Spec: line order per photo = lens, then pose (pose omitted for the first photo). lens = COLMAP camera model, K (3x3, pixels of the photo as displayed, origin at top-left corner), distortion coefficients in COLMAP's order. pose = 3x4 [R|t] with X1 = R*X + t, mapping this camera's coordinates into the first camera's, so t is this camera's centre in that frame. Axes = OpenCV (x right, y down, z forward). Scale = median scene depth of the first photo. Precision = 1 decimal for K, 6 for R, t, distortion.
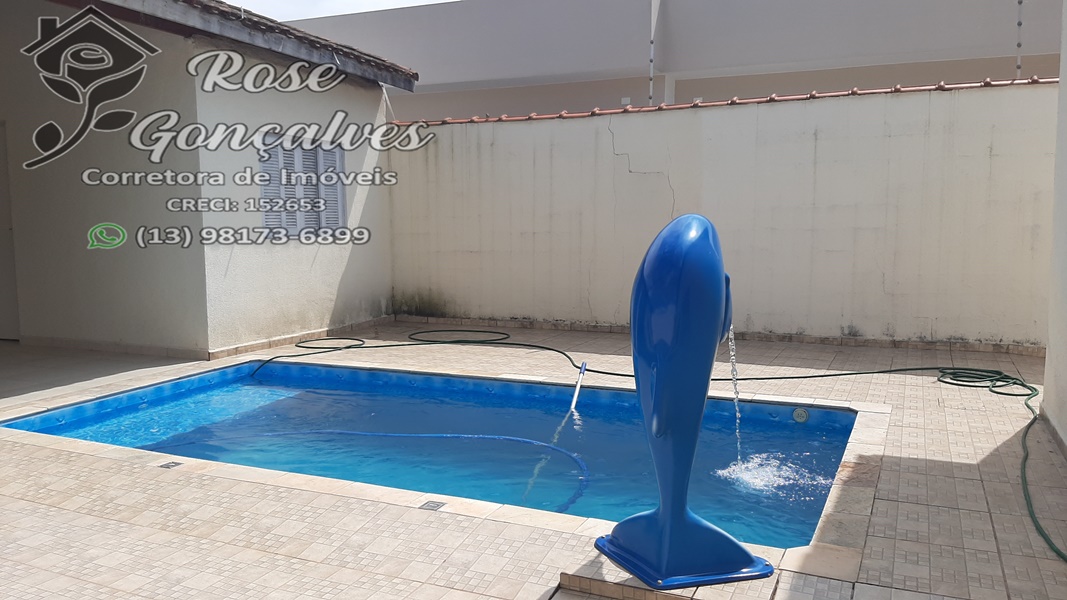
lens RADIAL K [[835.4, 0, 542.1], [0, 835.4, 301.3], [0, 0, 1]] dist [0.060958, -0.126690]
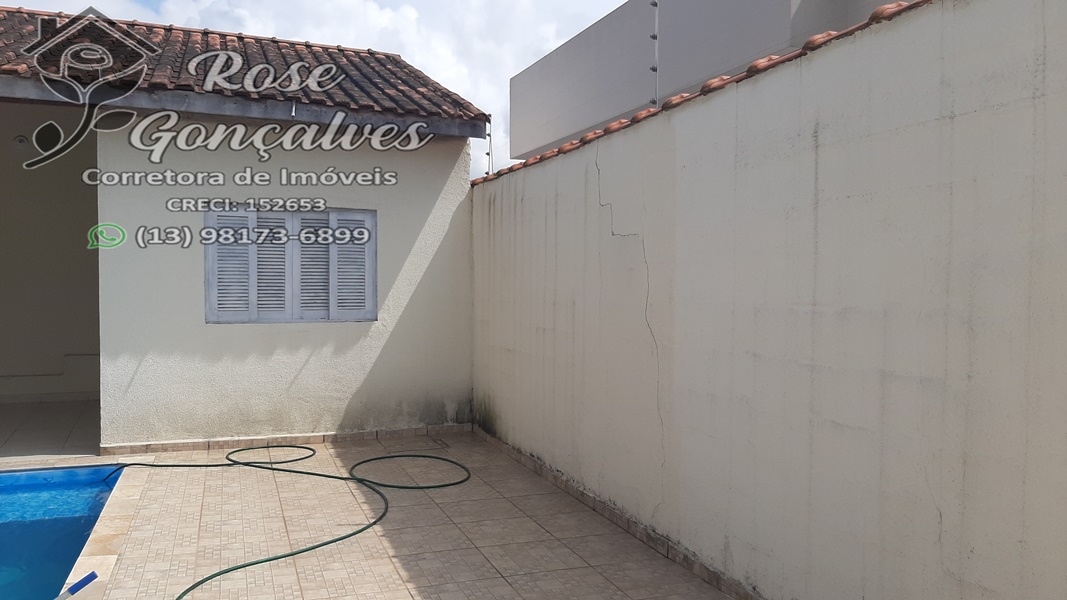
lens RADIAL K [[835.4, 0, 523.4], [0, 835.4, 300.0], [0, 0, 1]] dist [0.060958, -0.126690]
pose [[0.692835, 0.028686, -0.720525, 0.522625], [-0.082723, 0.995774, -0.039900, -0.090271], [0.716335, 0.087248, 0.692280, 0.619504]]
